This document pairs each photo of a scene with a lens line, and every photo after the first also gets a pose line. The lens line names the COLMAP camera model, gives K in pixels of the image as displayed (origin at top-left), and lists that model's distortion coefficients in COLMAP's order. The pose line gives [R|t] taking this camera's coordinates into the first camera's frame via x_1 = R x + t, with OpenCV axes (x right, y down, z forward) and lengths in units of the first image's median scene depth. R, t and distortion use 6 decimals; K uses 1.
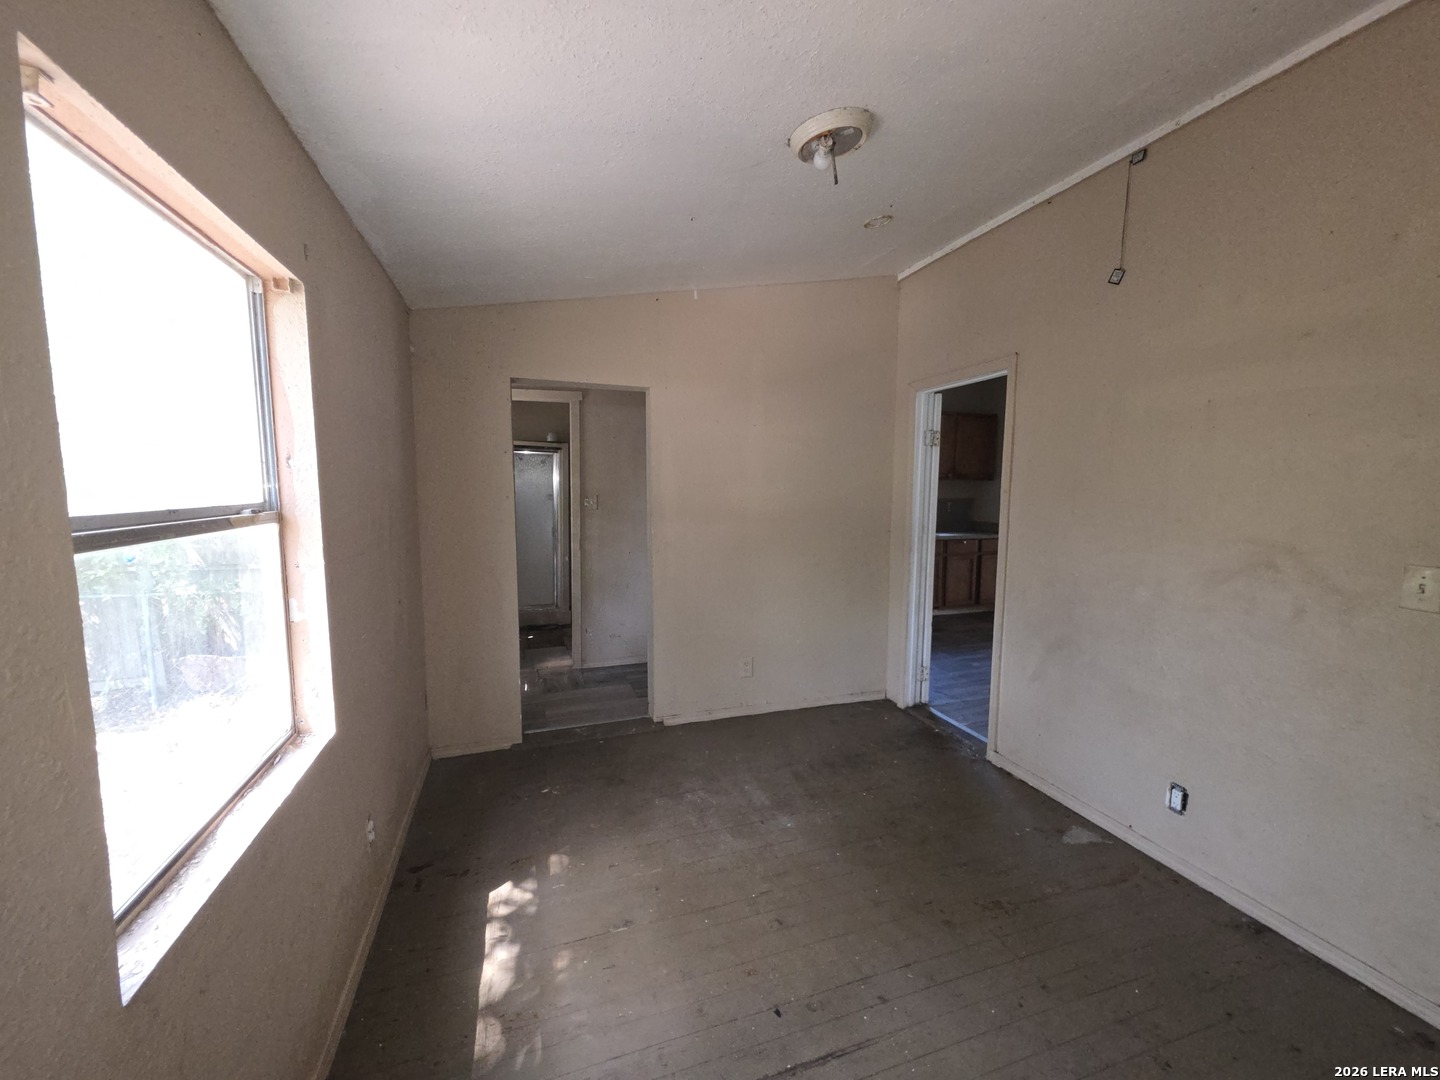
lens RADIAL K [[577.8, 0, 717.7], [0, 577.8, 548.5], [0, 0, 1]] dist [-0.000080, -0.000002]
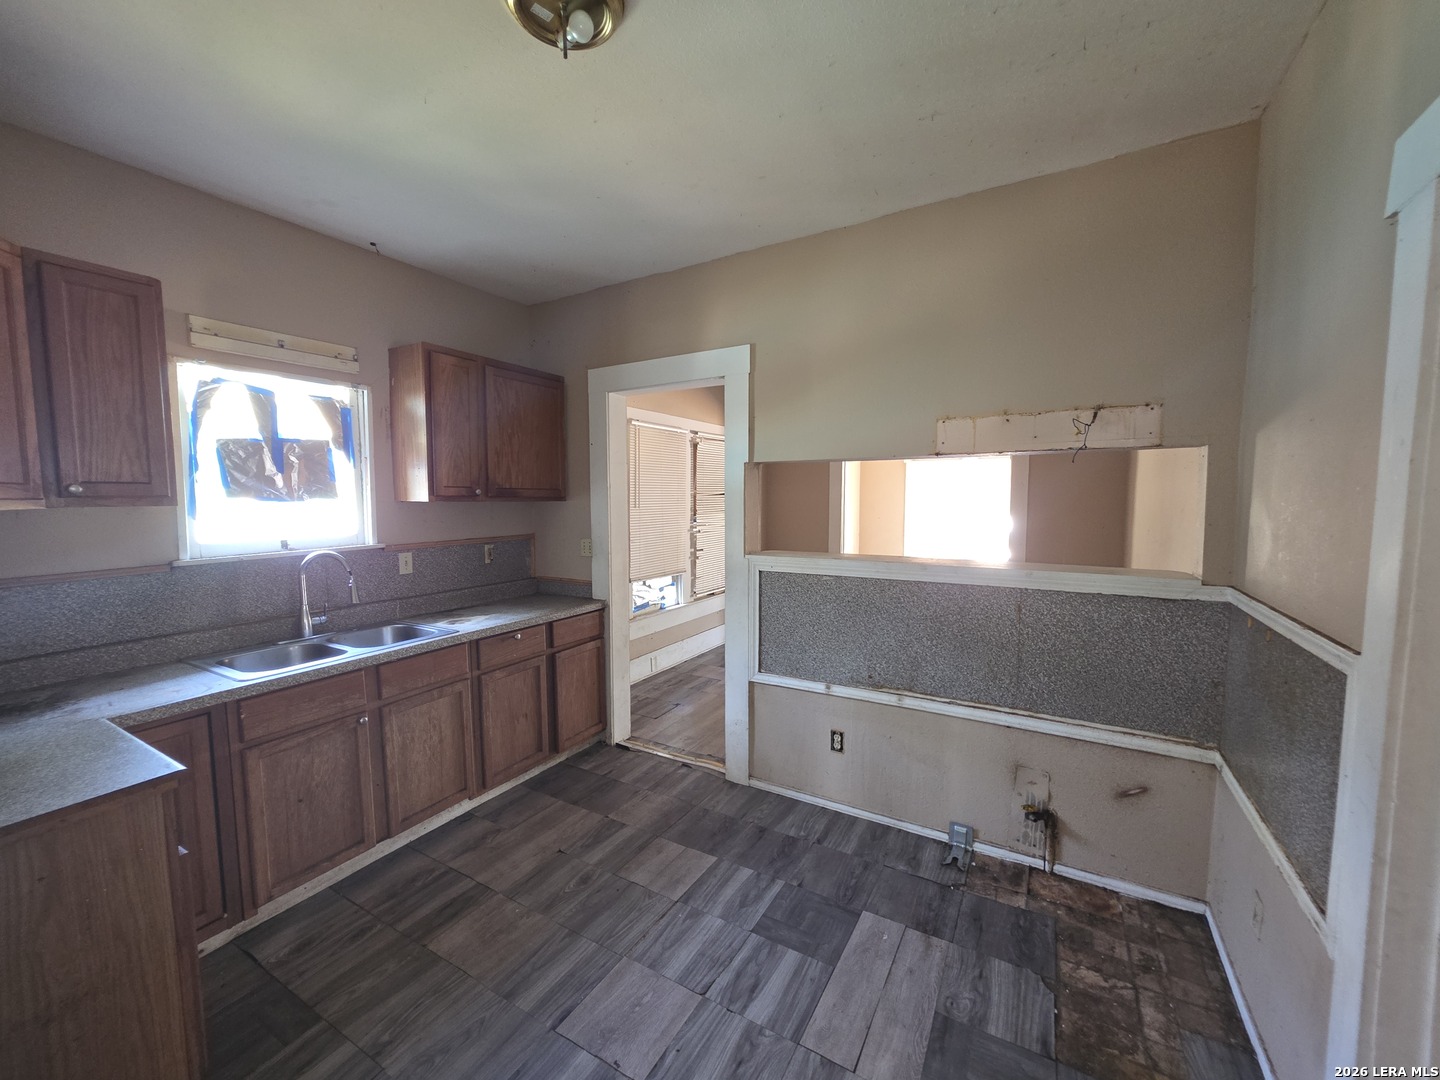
lens RADIAL K [[571.6, 0, 715.9], [0, 571.6, 545.0], [0, 0, 1]] dist [0.003193, -0.000593]
pose [[0.767610, -0.064481, 0.637665, 0.257410], [0.076160, 0.997054, 0.009142, -0.075095], [-0.636376, 0.041547, 0.770259, 0.534170]]
